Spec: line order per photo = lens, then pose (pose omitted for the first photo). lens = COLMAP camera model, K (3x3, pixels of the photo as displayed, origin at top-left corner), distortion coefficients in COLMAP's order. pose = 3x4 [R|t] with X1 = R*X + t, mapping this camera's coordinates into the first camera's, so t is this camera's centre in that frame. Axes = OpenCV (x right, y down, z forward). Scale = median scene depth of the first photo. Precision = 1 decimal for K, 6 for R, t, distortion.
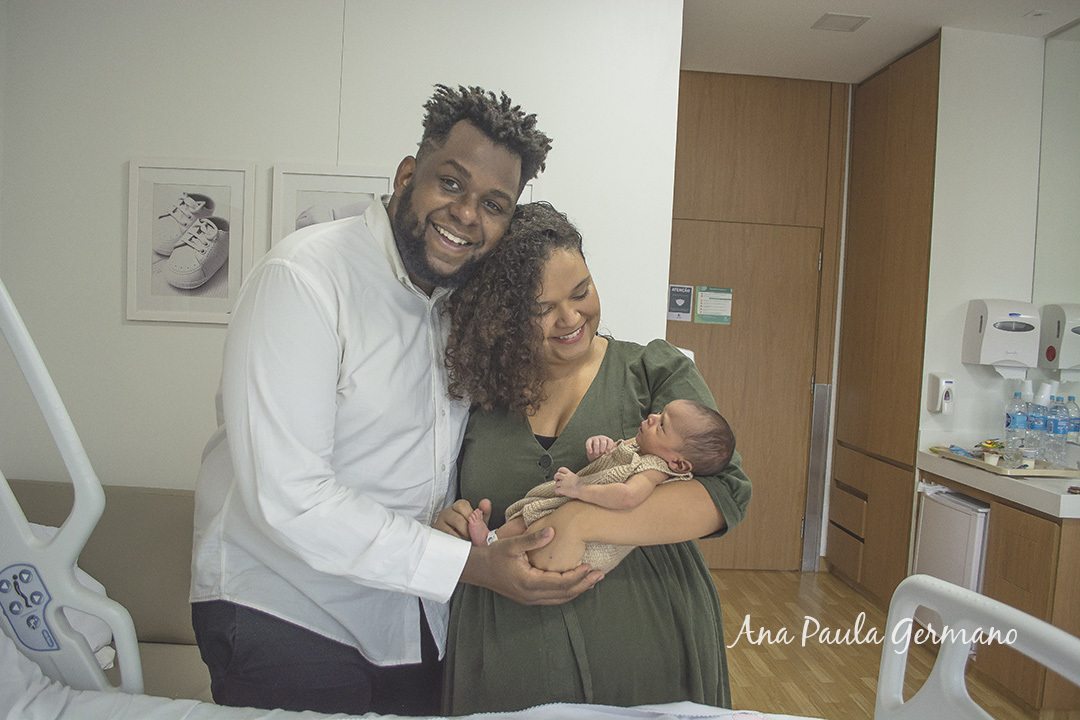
lens RADIAL K [[864.2, 0, 540.0], [0, 864.2, 360.0], [0, 0, 1]] dist [-0.077125, 0.008902]
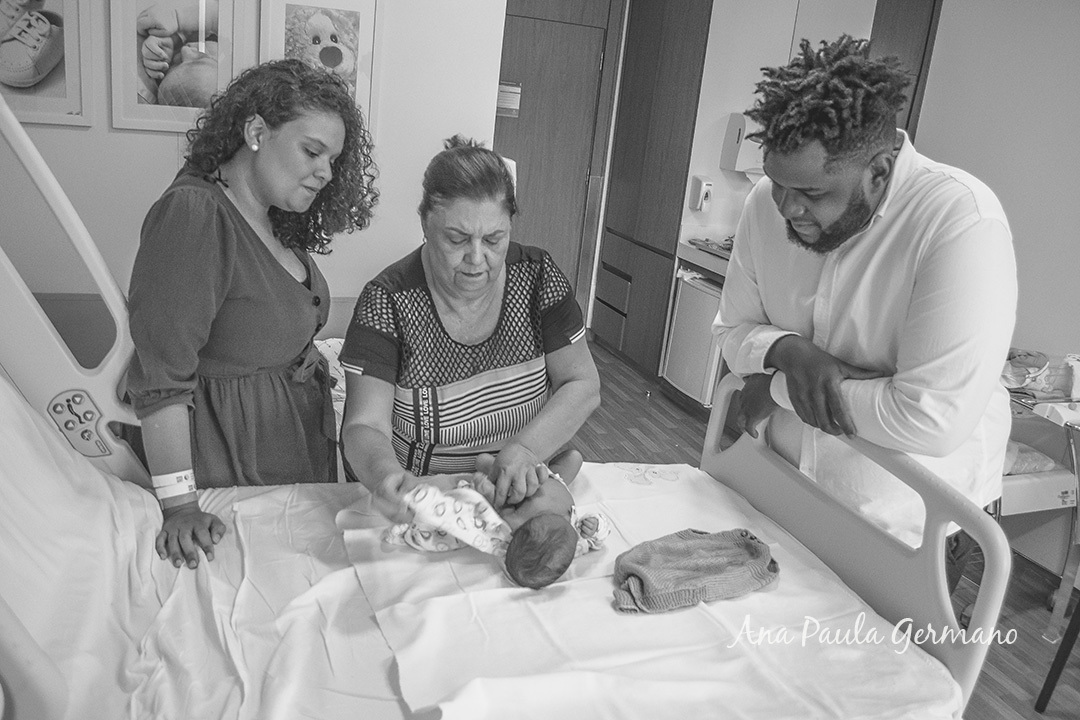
lens RADIAL K [[874.3, 0, 540.0], [0, 874.3, 360.0], [0, 0, 1]] dist [-0.069868, 0.007765]
pose [[0.954177, -0.036257, 0.297037, -0.112450], [-0.045498, 0.963514, 0.263763, -0.049567], [-0.295763, -0.265191, 0.917714, -0.102968]]
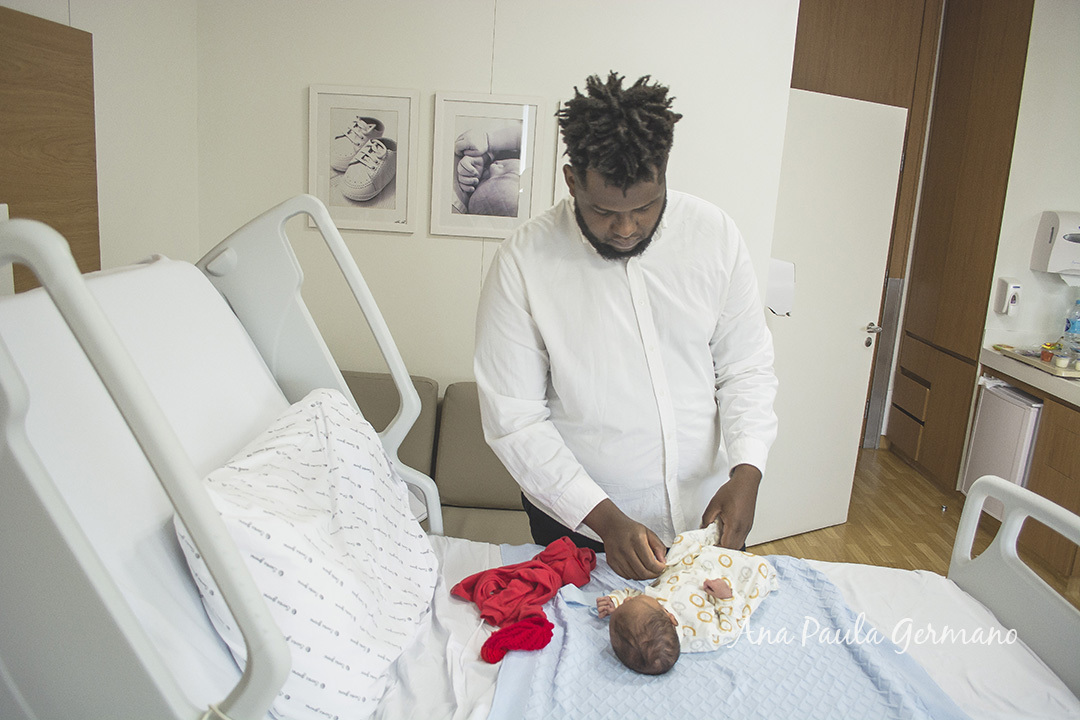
lens RADIAL K [[874.3, 0, 540.0], [0, 874.3, 360.0], [0, 0, 1]] dist [-0.069868, 0.007765]
pose [[0.998394, 0.028897, -0.048724, -0.080370], [-0.020571, 0.986336, 0.163455, -0.051903], [0.052781, -0.162190, 0.985347, -0.143639]]
